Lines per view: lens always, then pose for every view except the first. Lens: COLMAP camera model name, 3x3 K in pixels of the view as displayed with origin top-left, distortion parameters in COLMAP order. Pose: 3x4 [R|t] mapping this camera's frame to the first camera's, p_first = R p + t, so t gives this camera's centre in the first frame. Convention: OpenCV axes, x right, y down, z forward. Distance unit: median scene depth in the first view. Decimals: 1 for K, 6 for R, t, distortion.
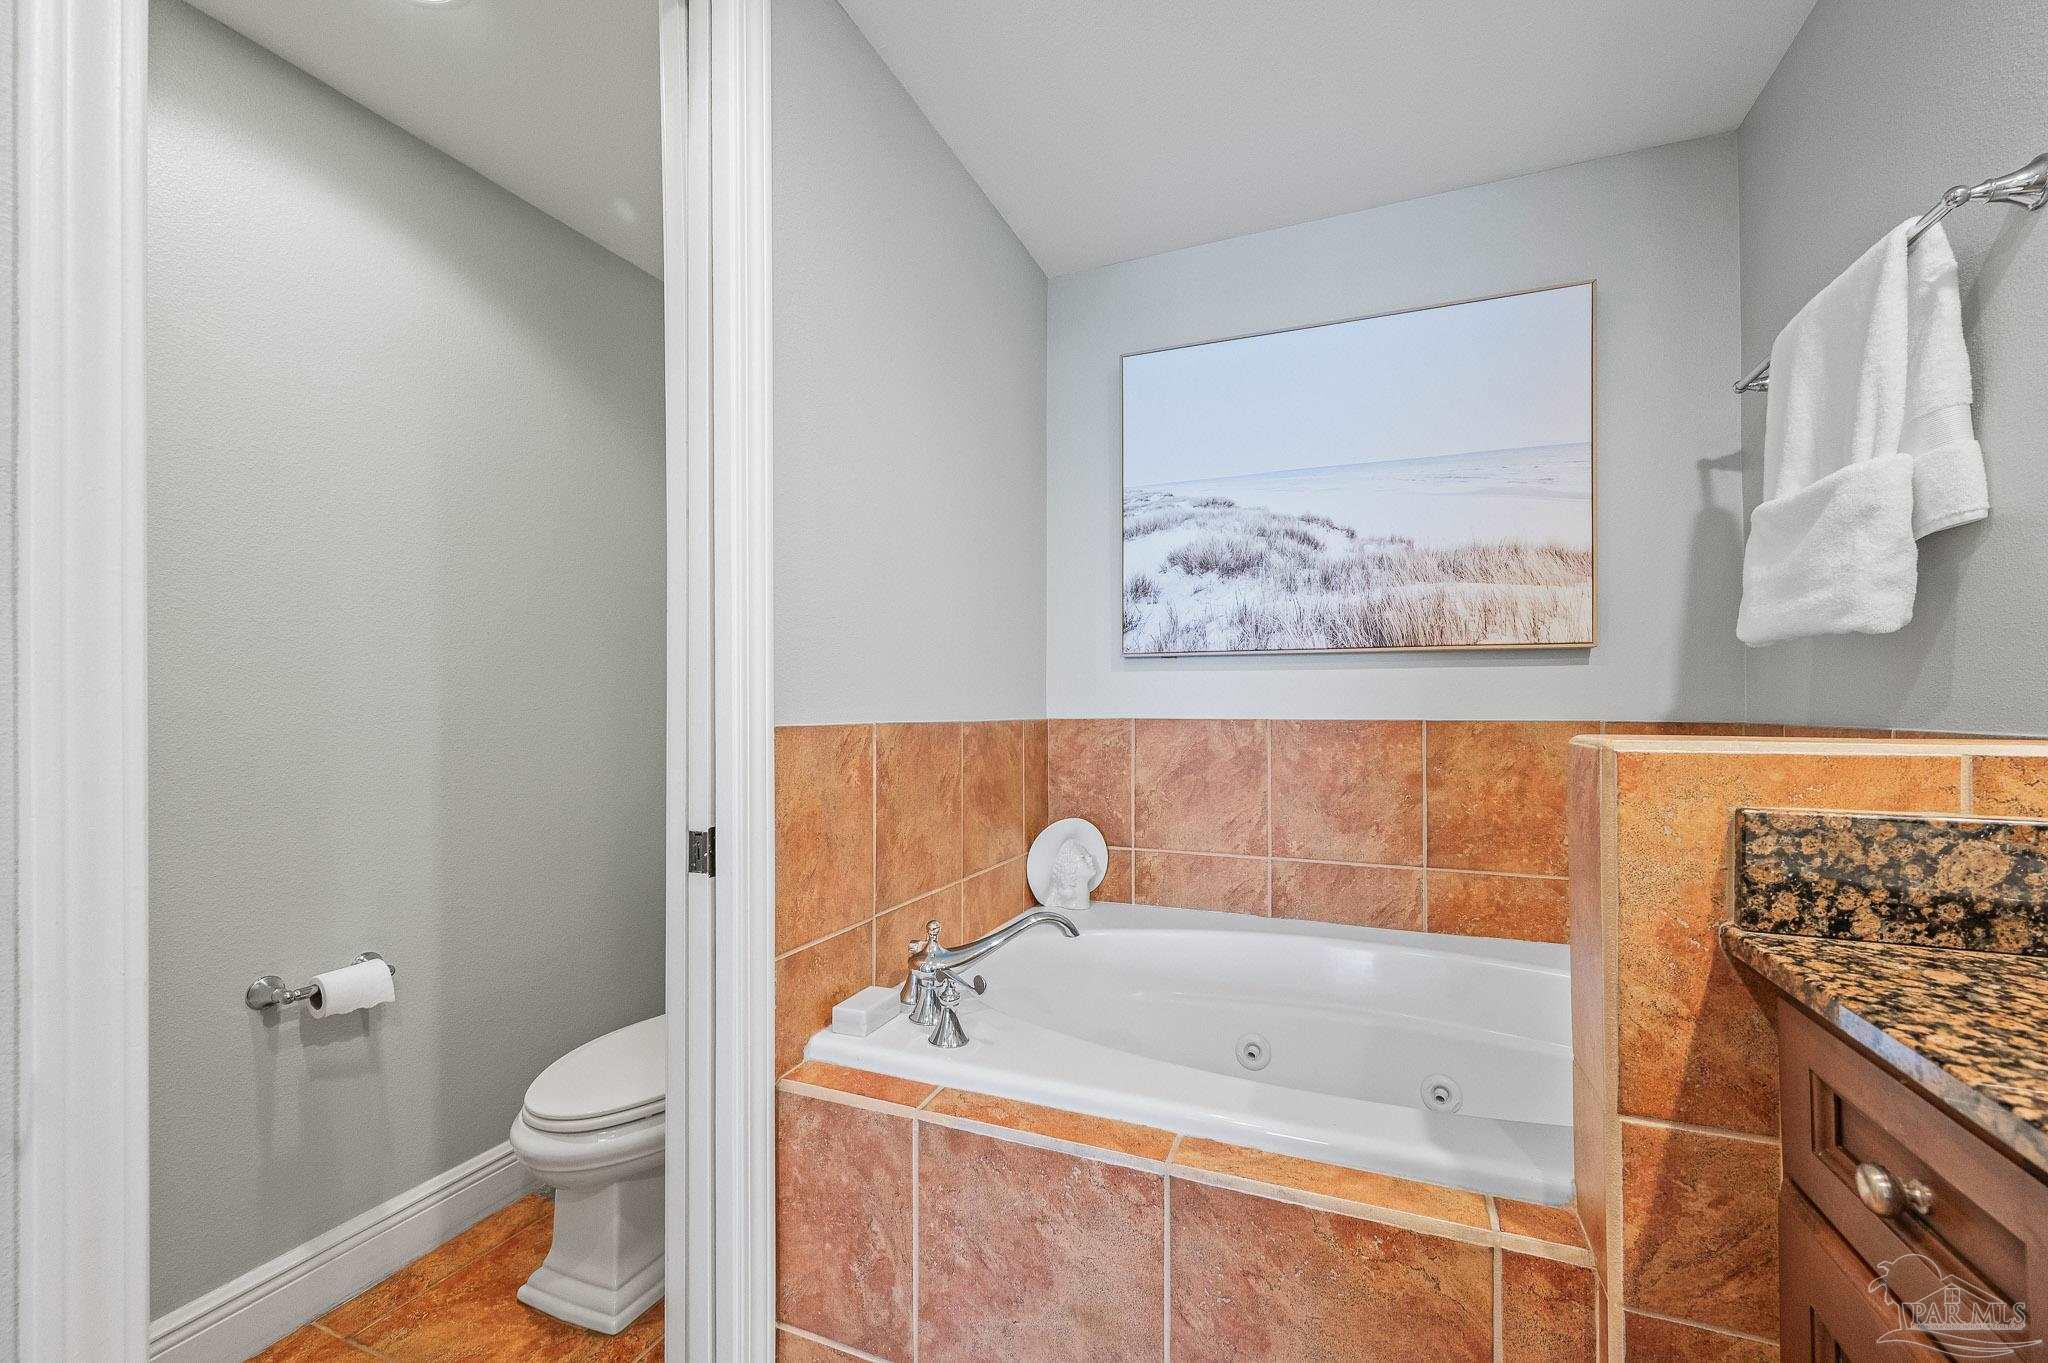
lens RADIAL K [[827.9, 0, 1027.9], [0, 827.9, 691.8], [0, 0, 1]] dist [0.001746, -0.000088]
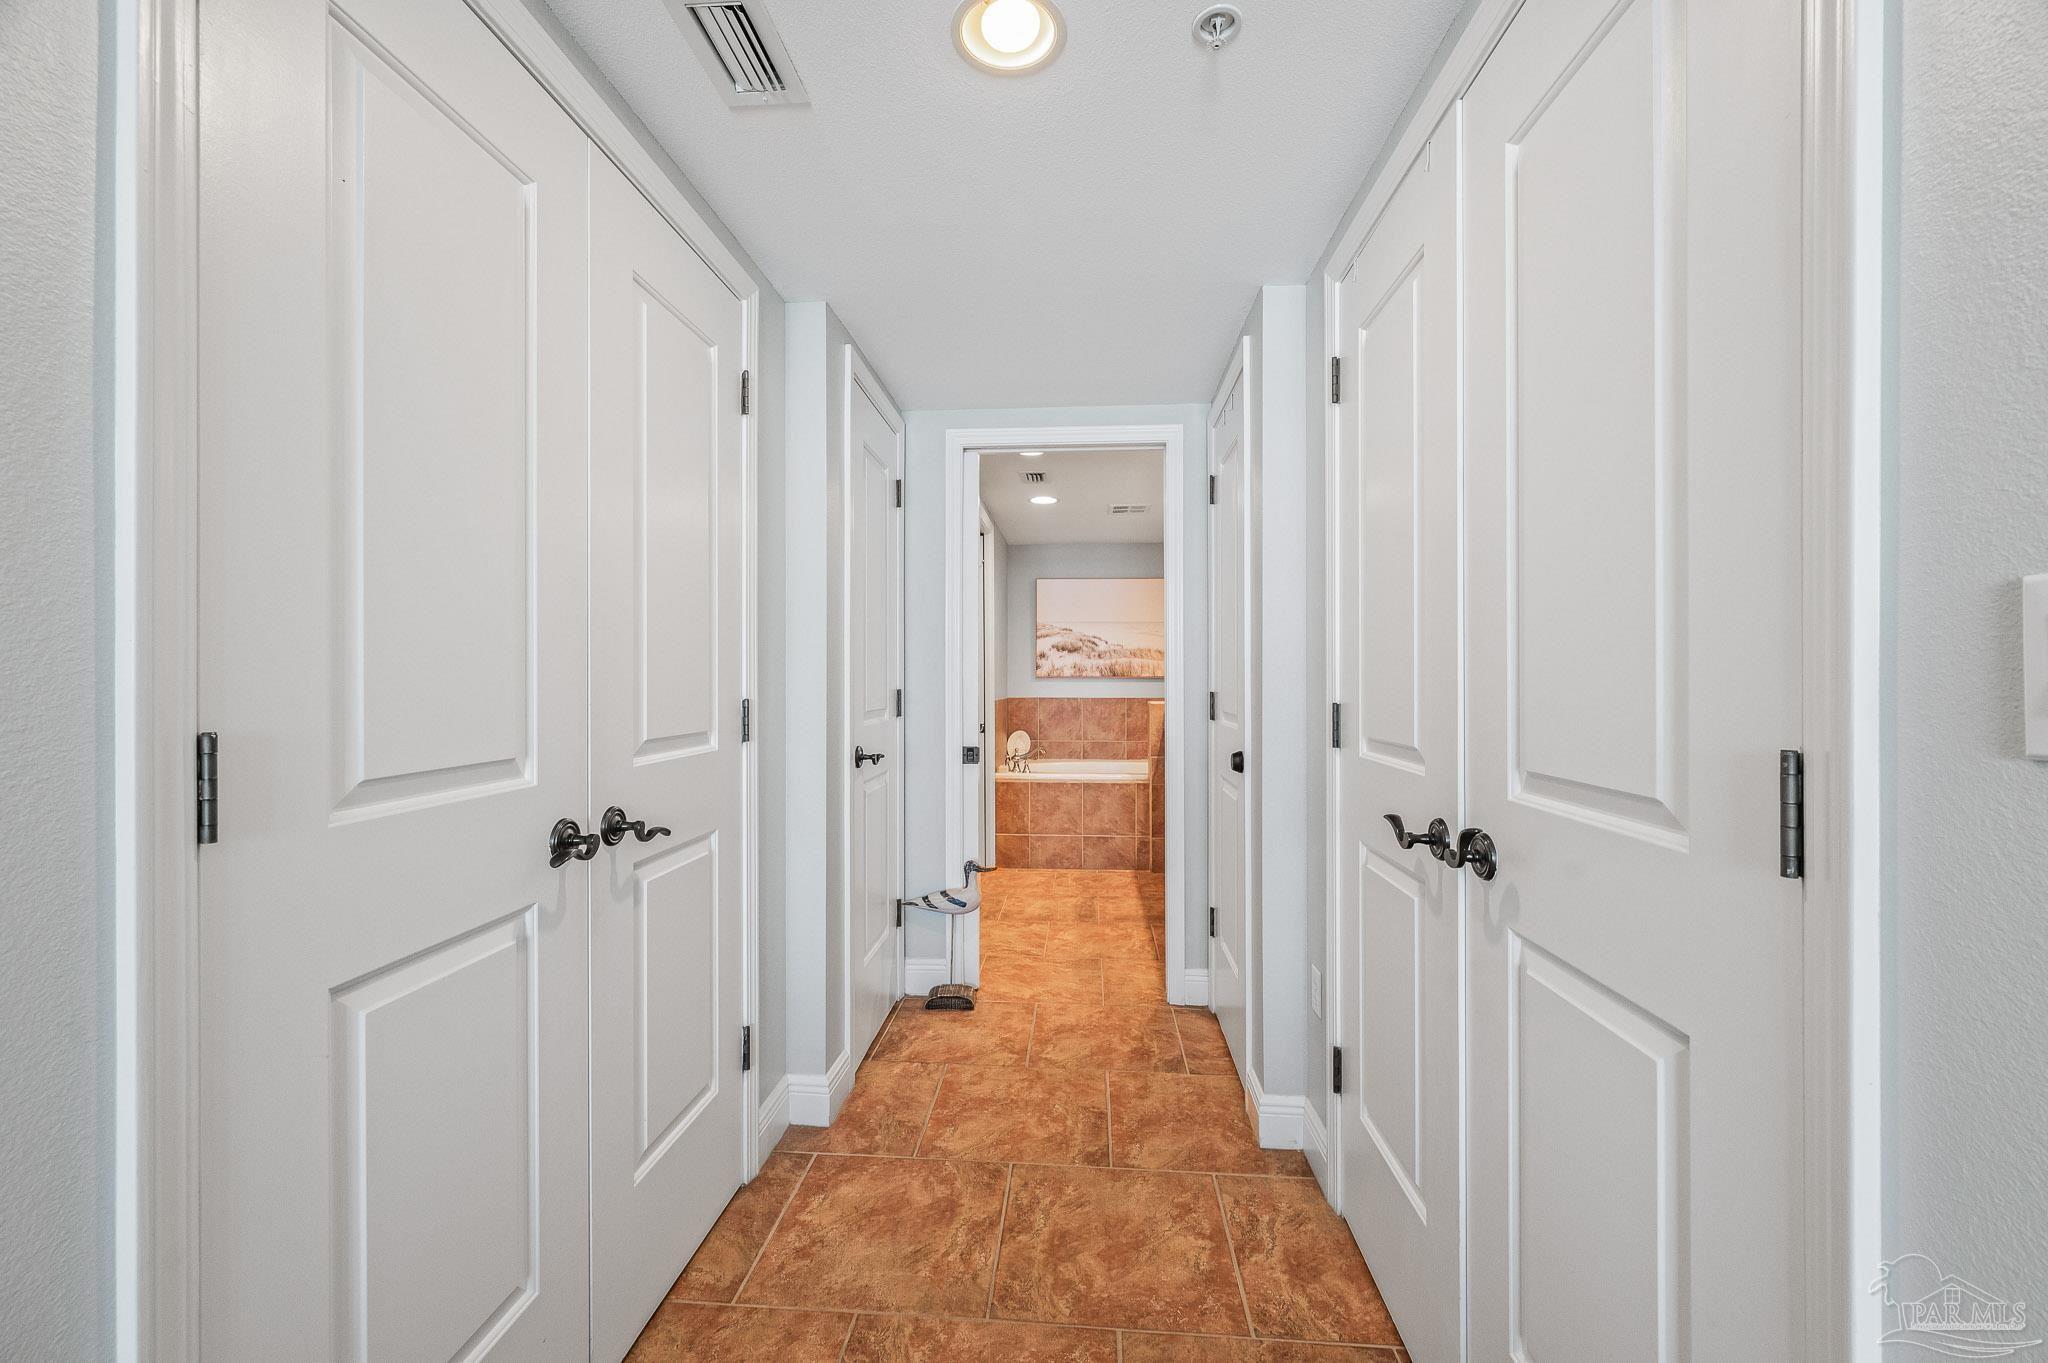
lens RADIAL K [[827.9, 0, 1028.4], [0, 827.9, 678.3], [0, 0, 1]] dist [0.001746, -0.000088]
pose [[0.945596, -0.000290, 0.325343, -0.972802], [-0.002973, 0.999950, 0.009533, -0.073336], [-0.325329, -0.009982, 0.945548, -2.013853]]
